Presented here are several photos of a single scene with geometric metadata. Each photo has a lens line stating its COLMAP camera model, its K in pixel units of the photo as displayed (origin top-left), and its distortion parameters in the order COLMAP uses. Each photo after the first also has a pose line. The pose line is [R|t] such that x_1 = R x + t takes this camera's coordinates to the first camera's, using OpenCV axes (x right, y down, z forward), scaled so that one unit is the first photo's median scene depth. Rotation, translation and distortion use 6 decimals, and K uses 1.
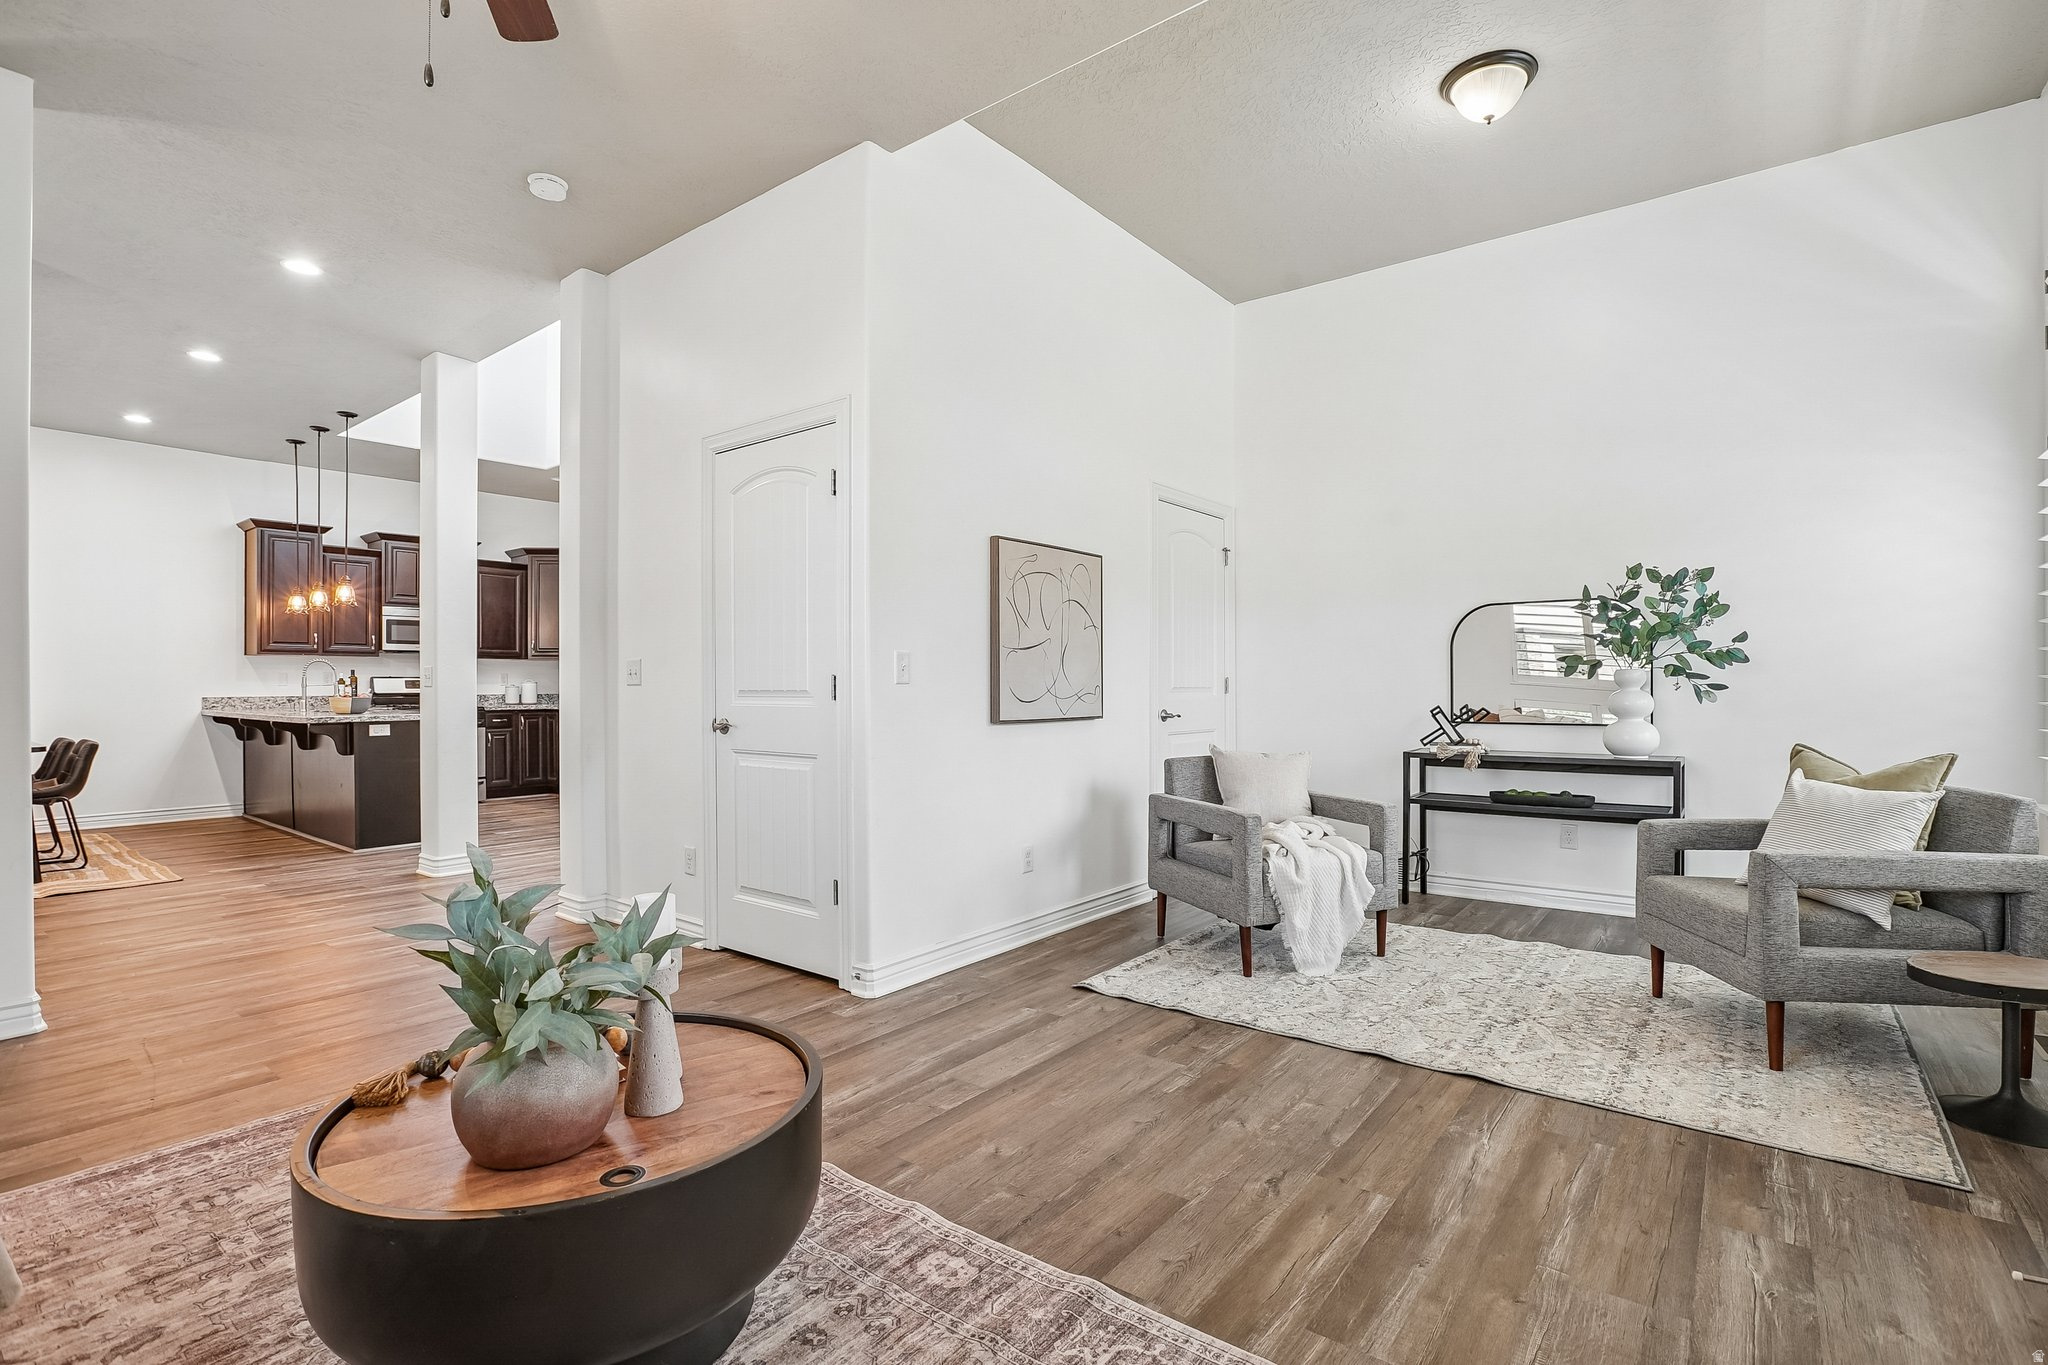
lens RADIAL K [[955.2, 0, 1012.9], [0, 955.2, 687.5], [0, 0, 1]] dist [-0.001609, 0.000555]
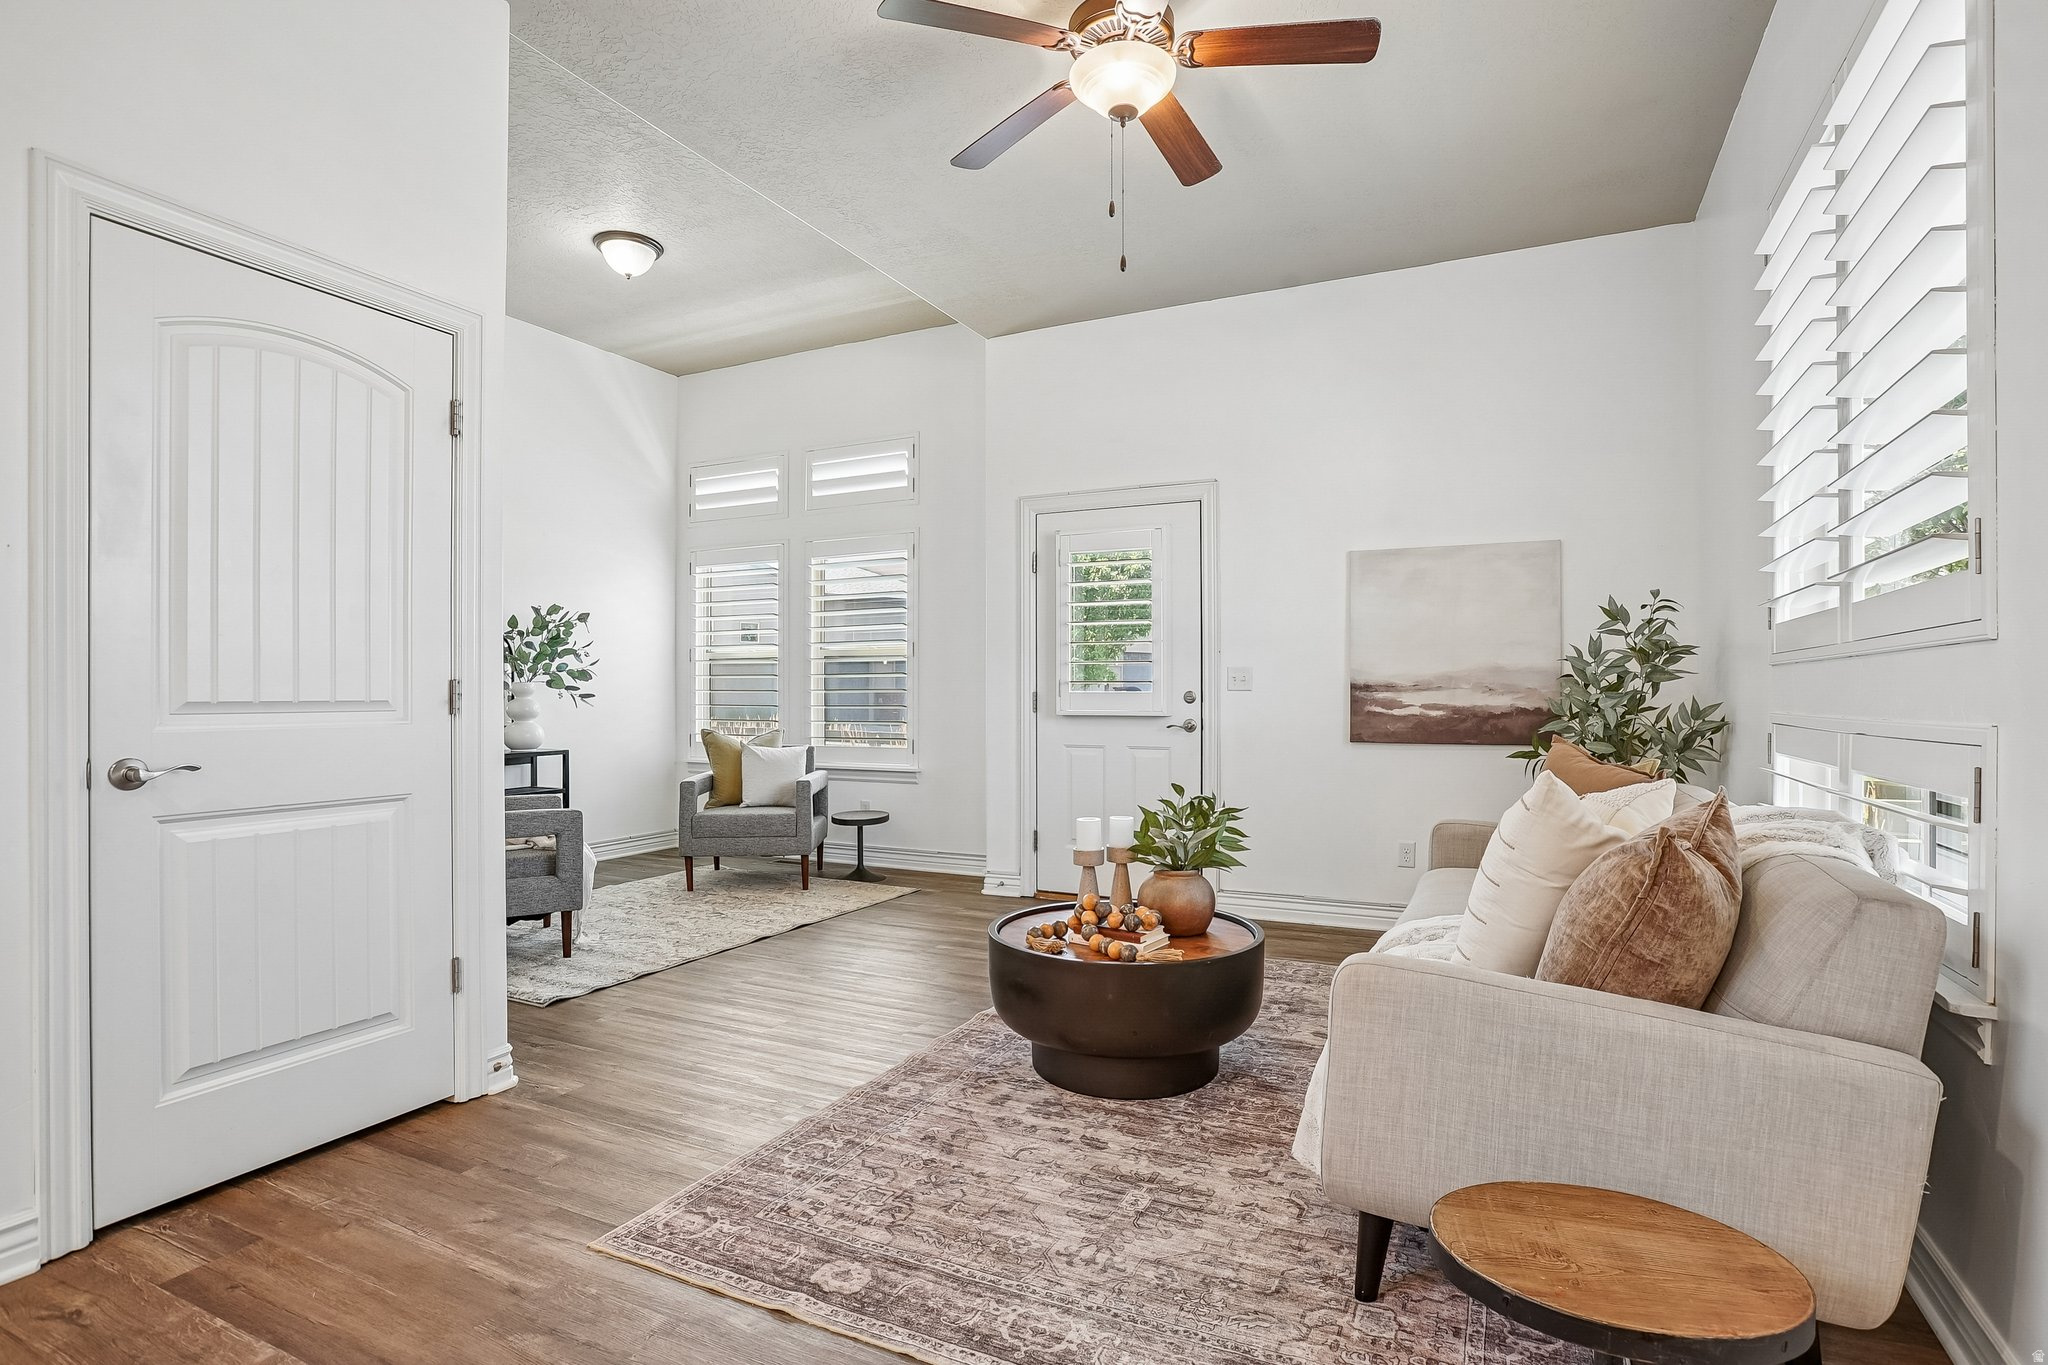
lens RADIAL K [[1031.0, 0, 1014.7], [0, 1031.0, 695.3], [0, 0, 1]] dist [-0.000516, 0.000033]
pose [[-0.195379, -0.000105, 0.980728, -0.991389], [-0.000420, 1.000000, 0.000023, -0.001796], [-0.980728, -0.000408, -0.195379, 0.695684]]
